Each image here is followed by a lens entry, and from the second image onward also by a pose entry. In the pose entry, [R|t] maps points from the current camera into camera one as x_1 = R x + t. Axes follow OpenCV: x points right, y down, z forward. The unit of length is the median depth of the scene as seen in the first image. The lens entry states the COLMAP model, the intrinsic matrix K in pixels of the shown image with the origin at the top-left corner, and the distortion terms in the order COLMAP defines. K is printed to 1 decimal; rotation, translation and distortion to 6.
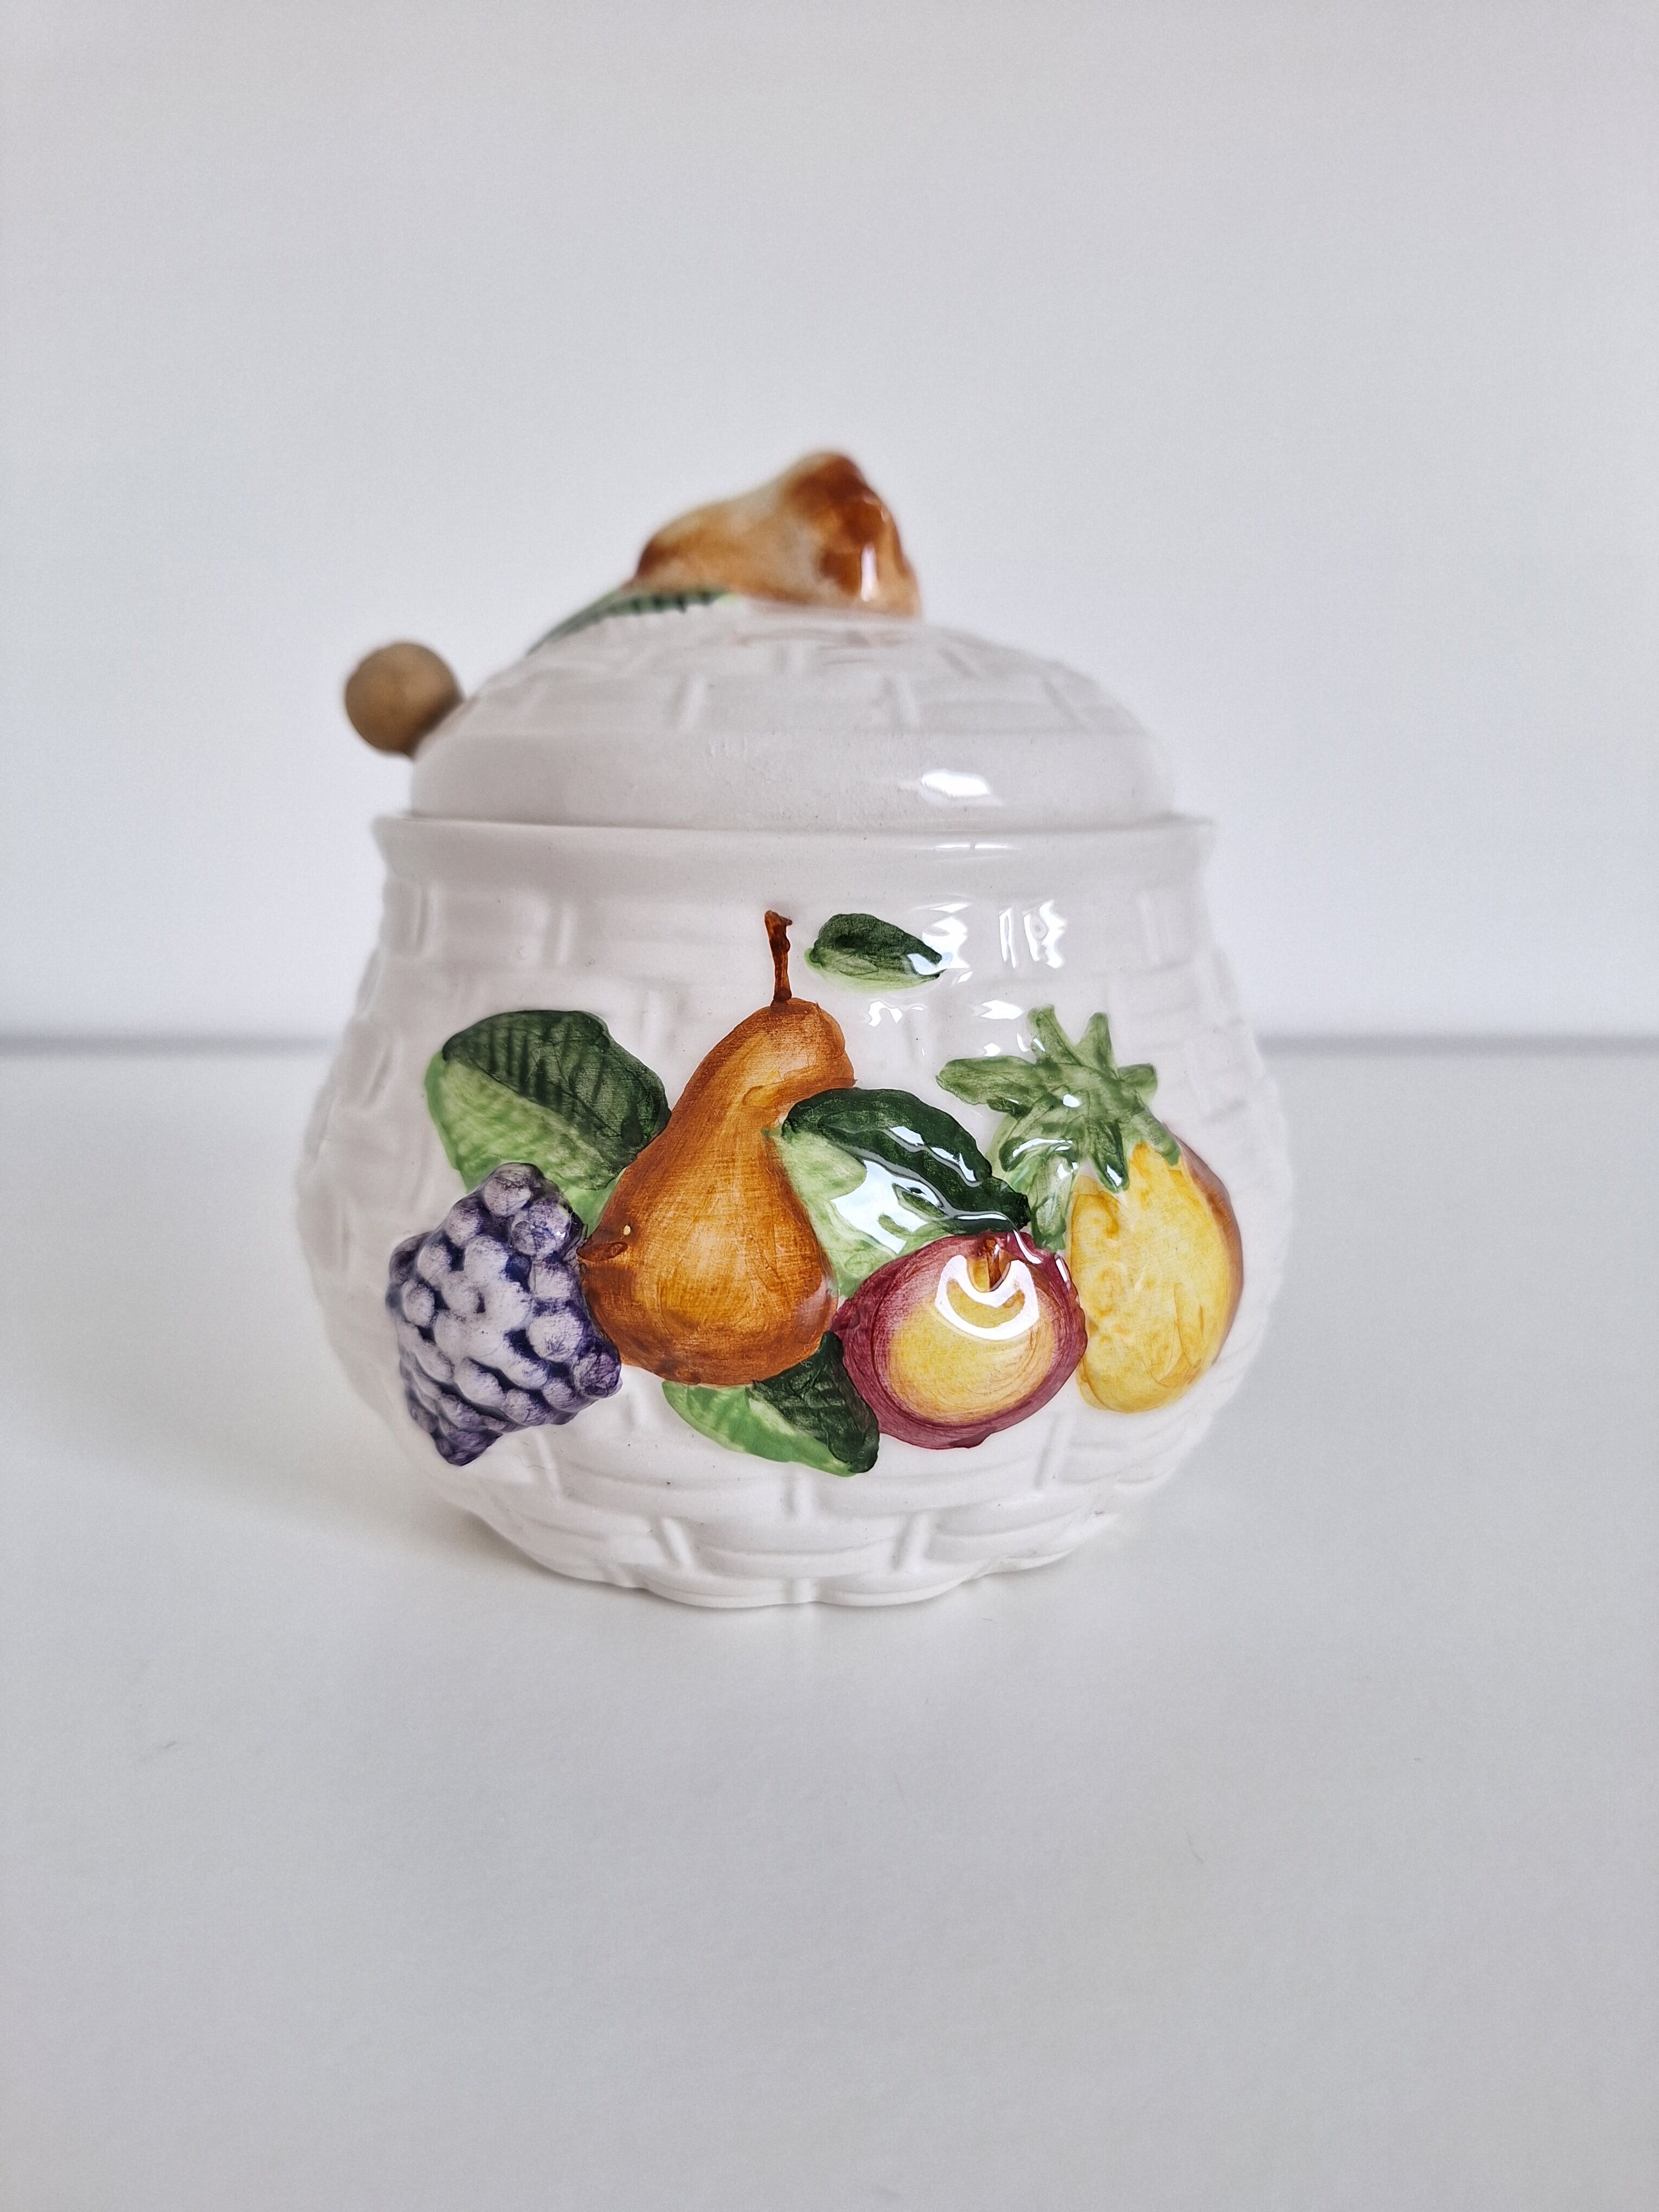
lens RADIAL K [[1663.0, 0, 869.3], [0, 1663.0, 1112.0], [0, 0, 1]] dist [0.041082, -0.076632]
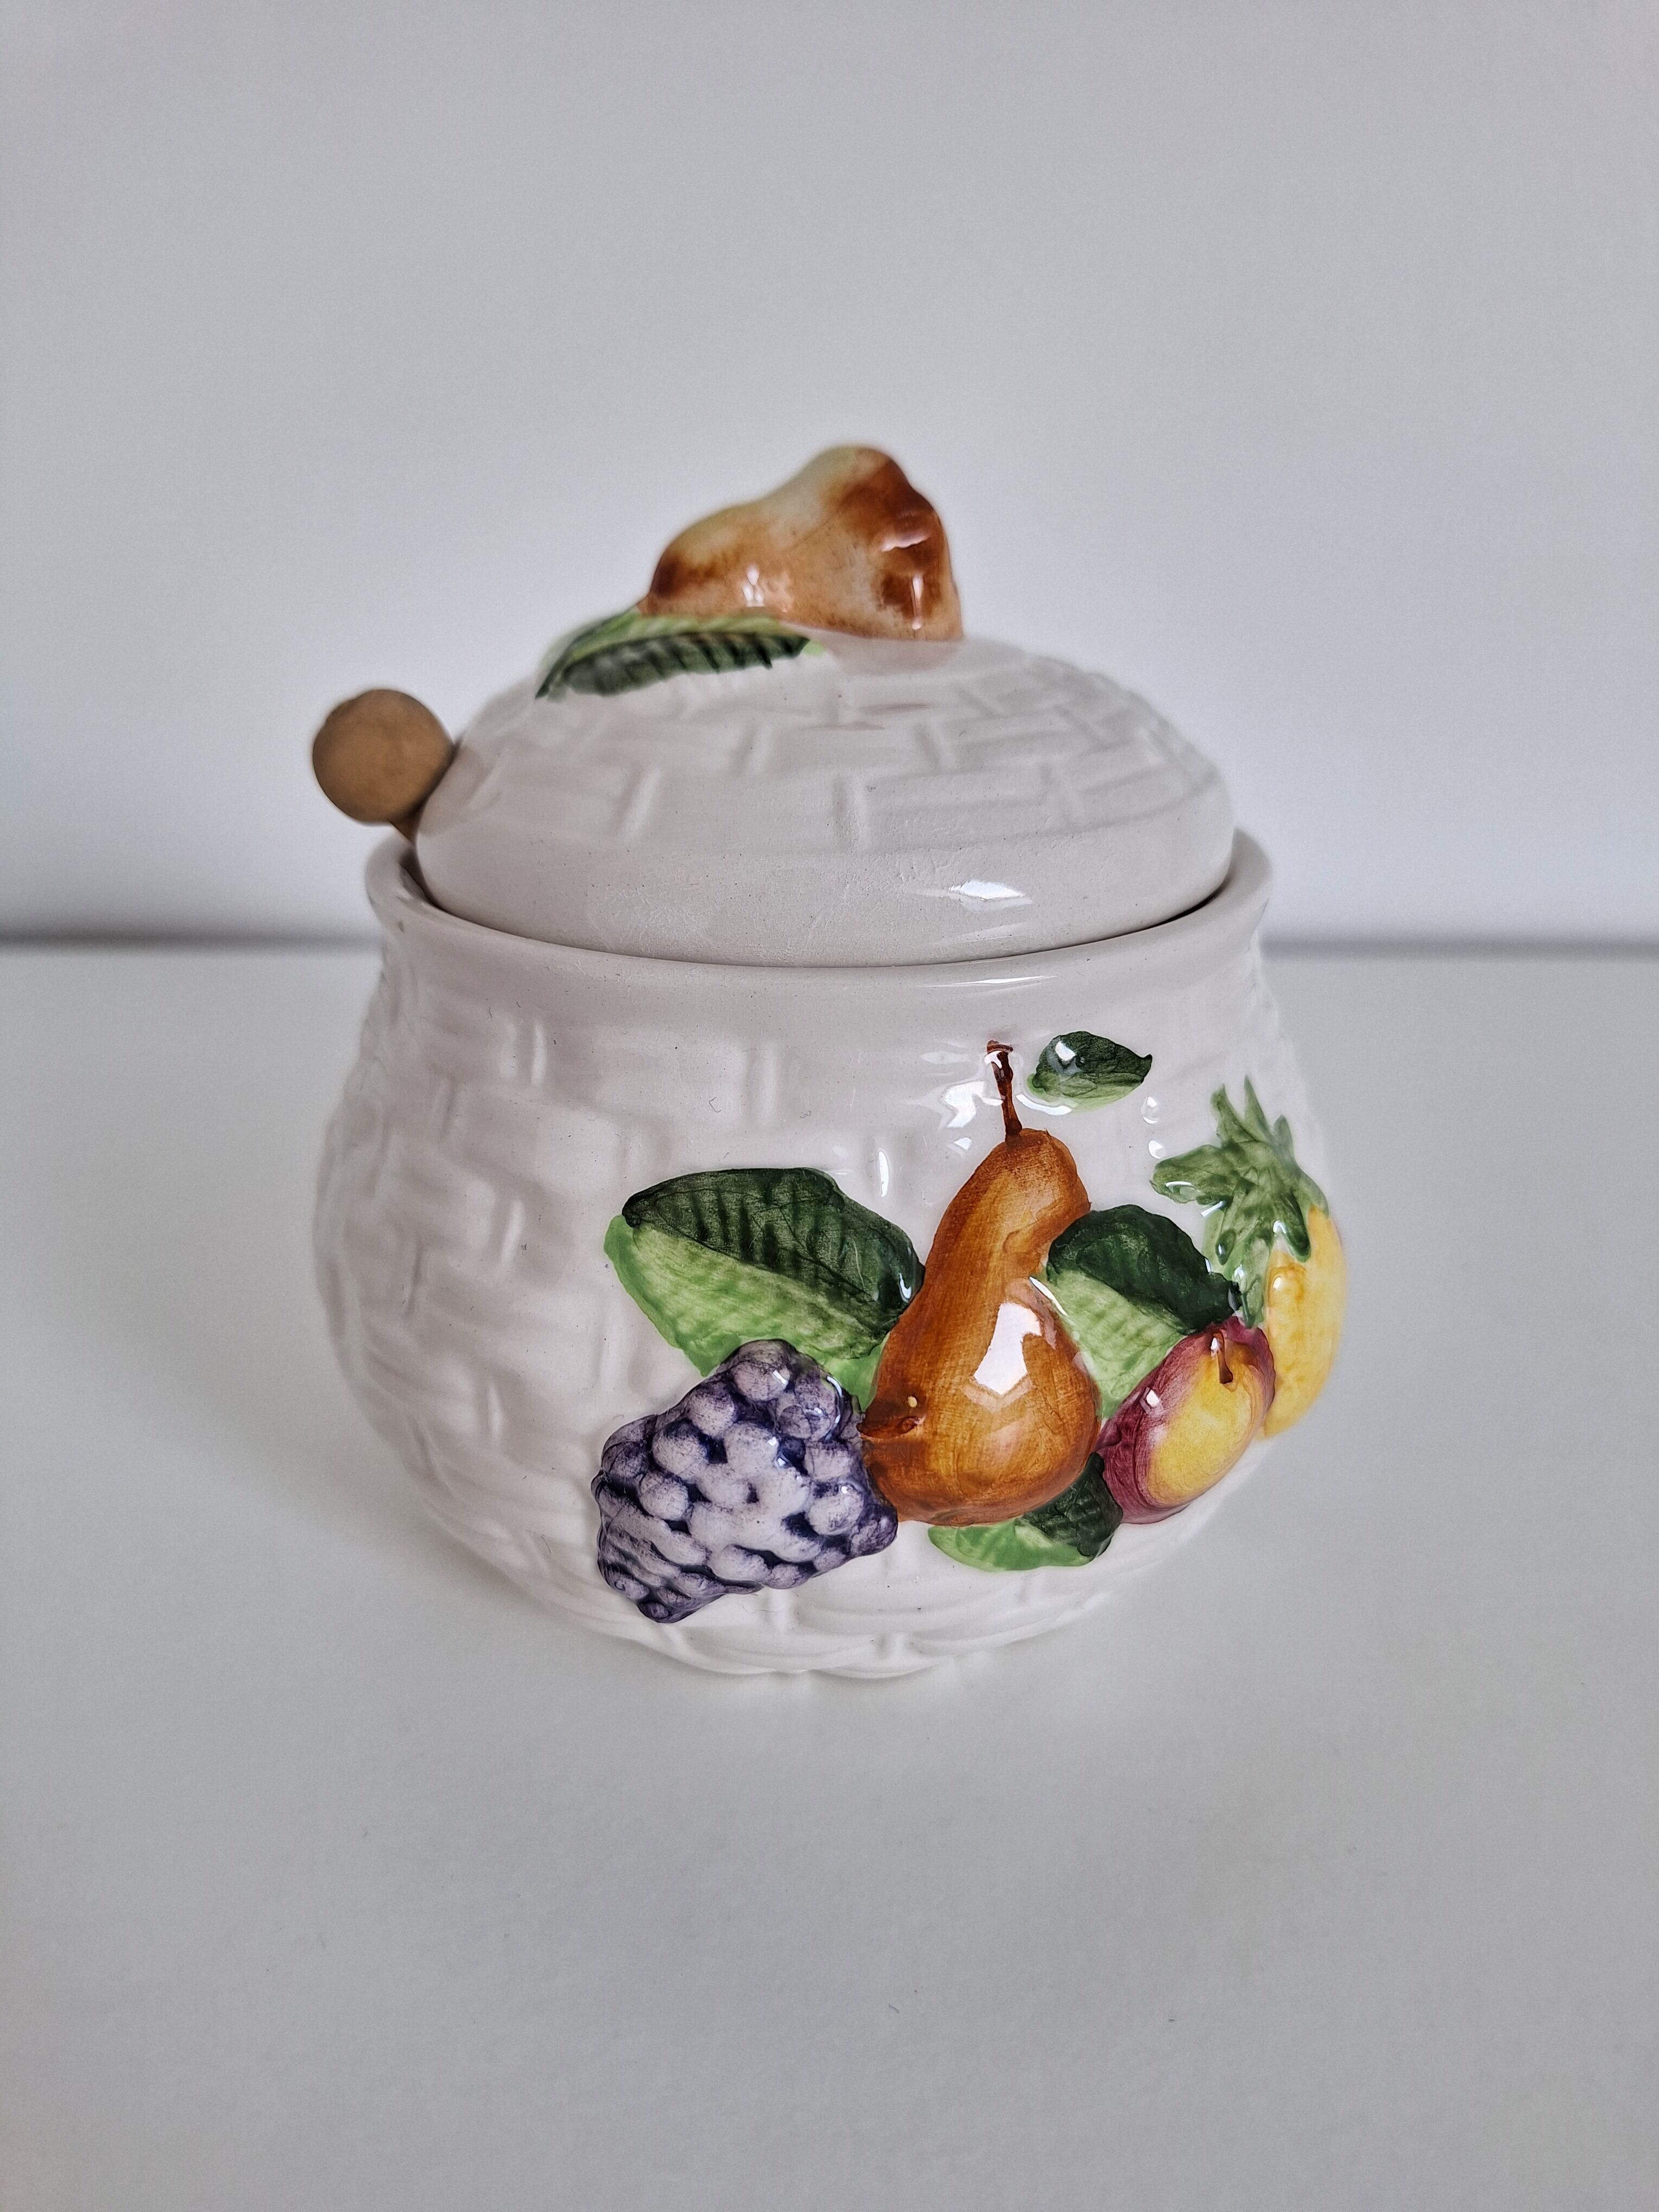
lens RADIAL K [[1663.0, 0, 869.3], [0, 1663.0, 1112.0], [0, 0, 1]] dist [0.041082, -0.076632]
pose [[0.936480, -0.136515, 0.323063, -0.442526], [0.072782, 0.976728, 0.201754, -0.280451], [-0.343087, -0.165425, 0.924622, 0.135797]]
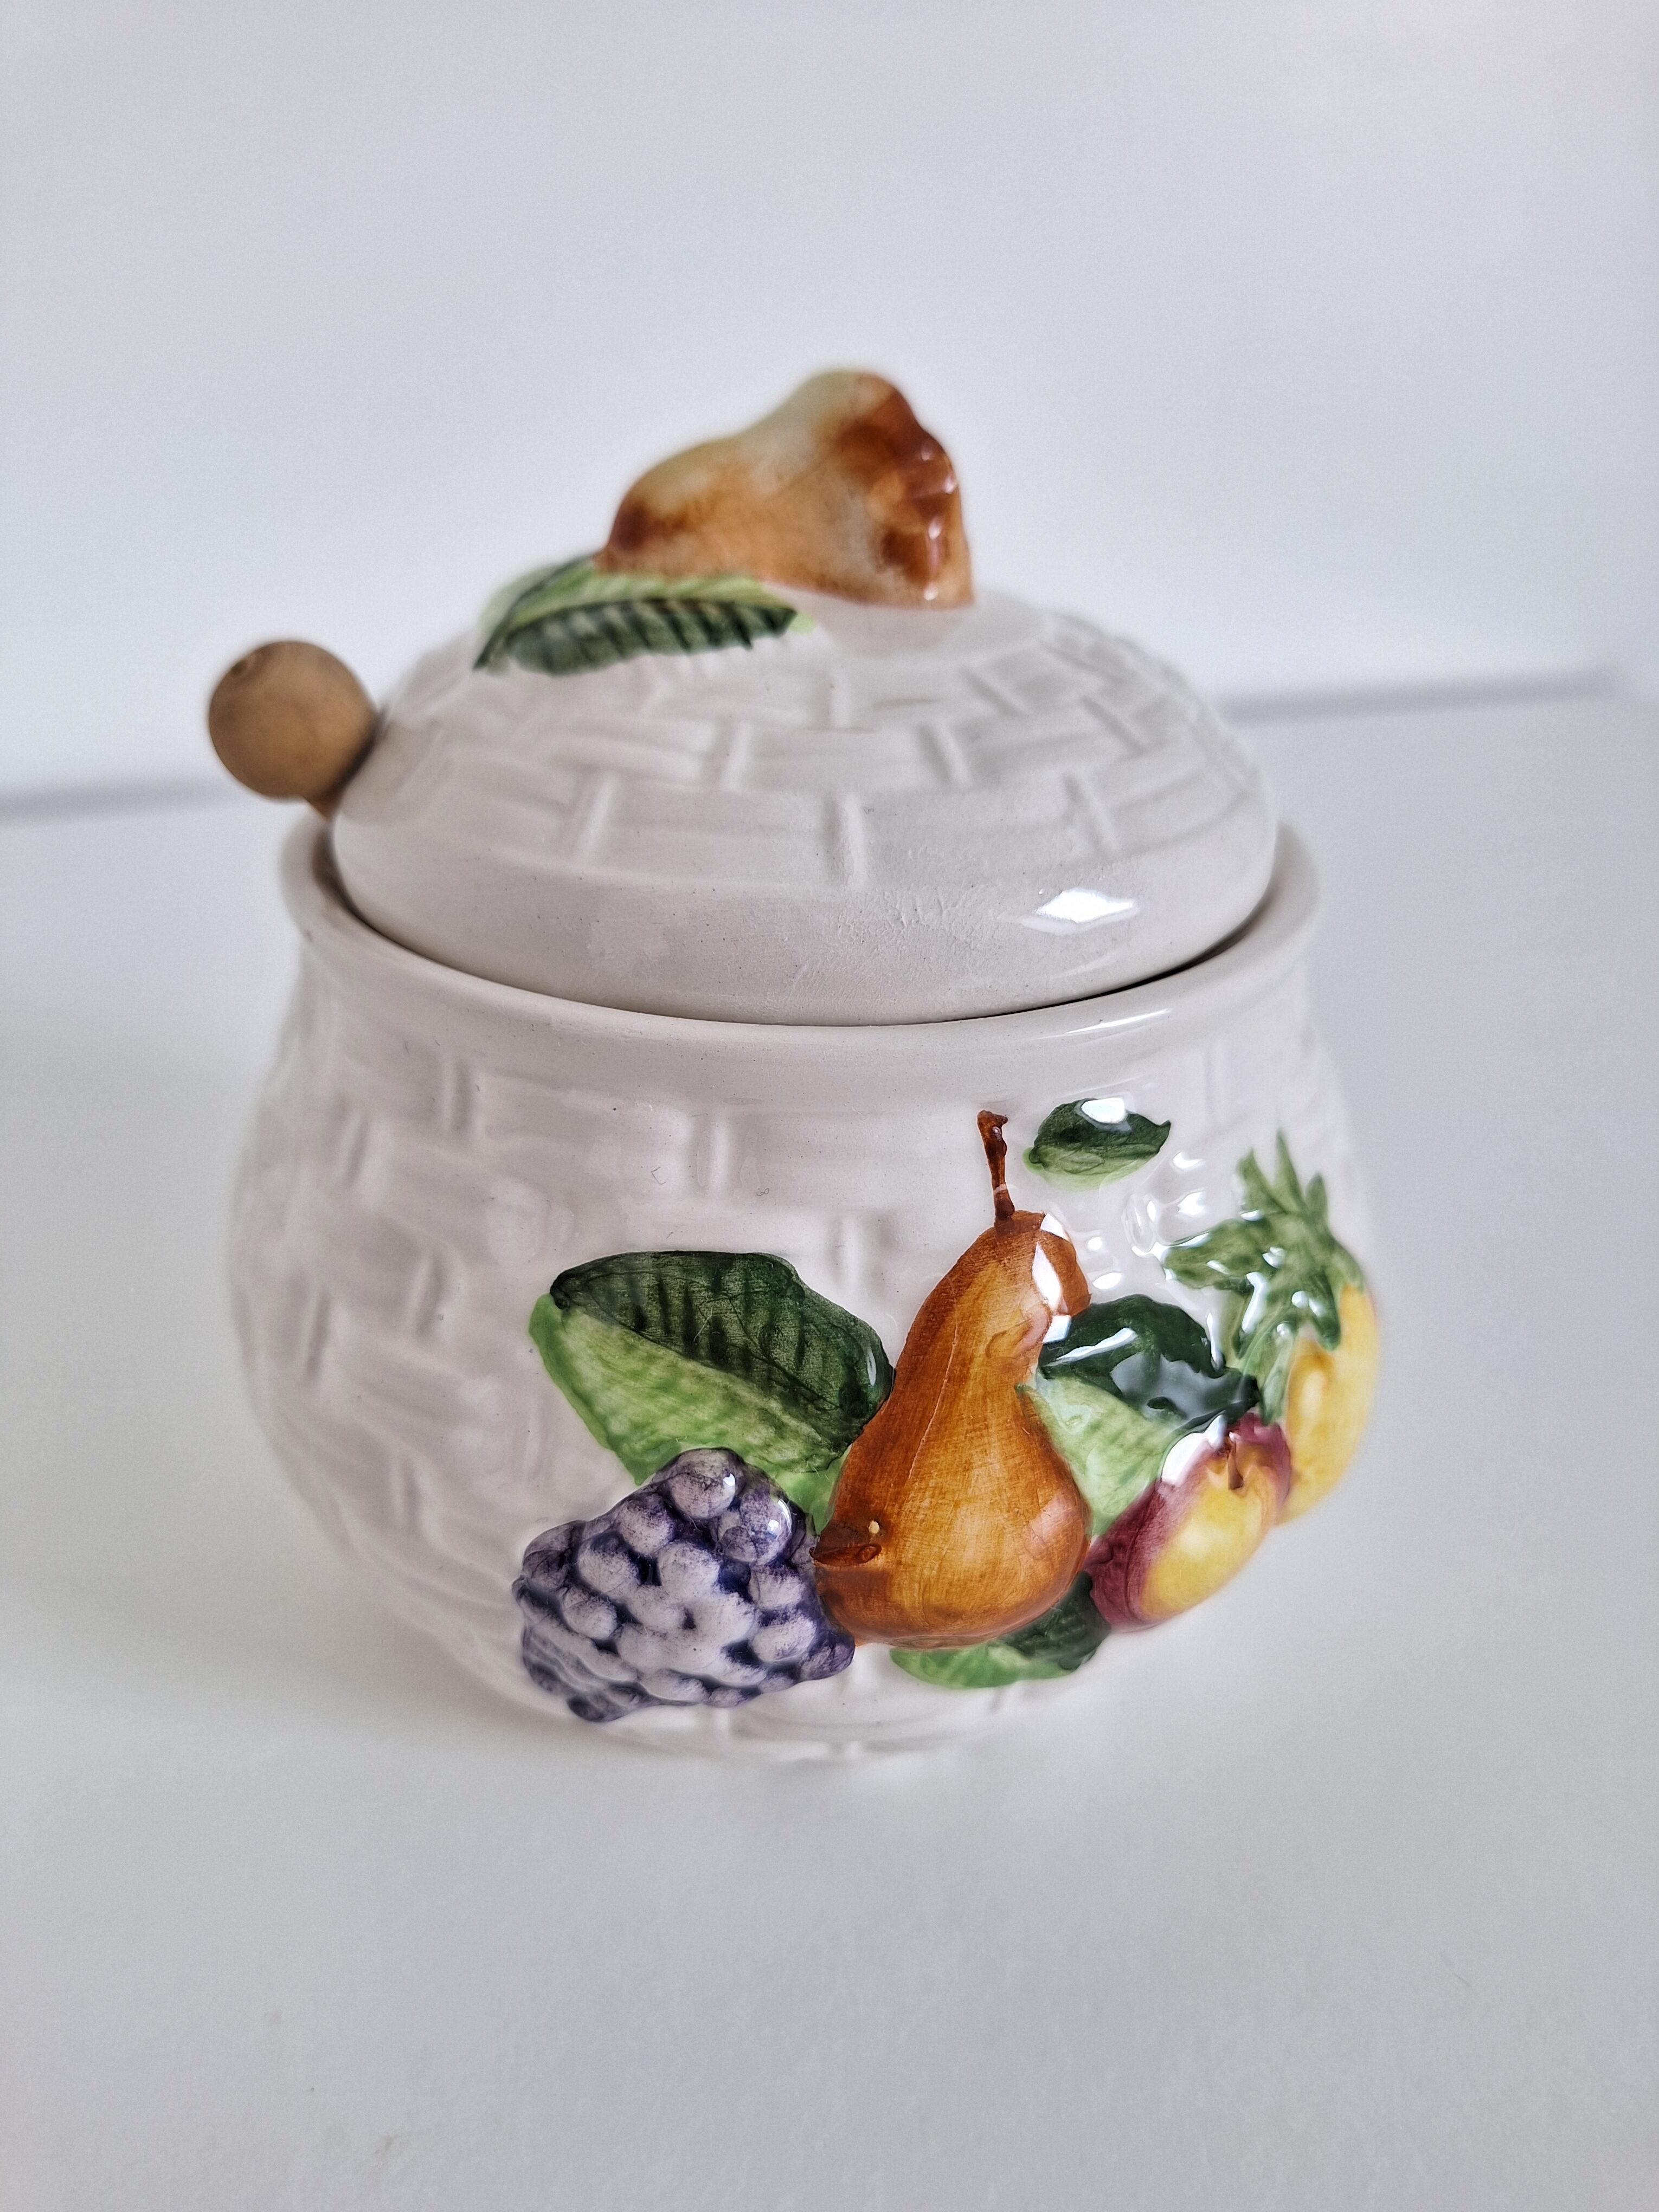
lens RADIAL K [[1663.0, 0, 869.3], [0, 1663.0, 1112.0], [0, 0, 1]] dist [0.041082, -0.076632]
pose [[0.946065, -0.129424, 0.297001, -0.358556], [0.041076, 0.957259, 0.286301, -0.359265], [-0.321362, -0.258660, 0.910946, 0.274457]]
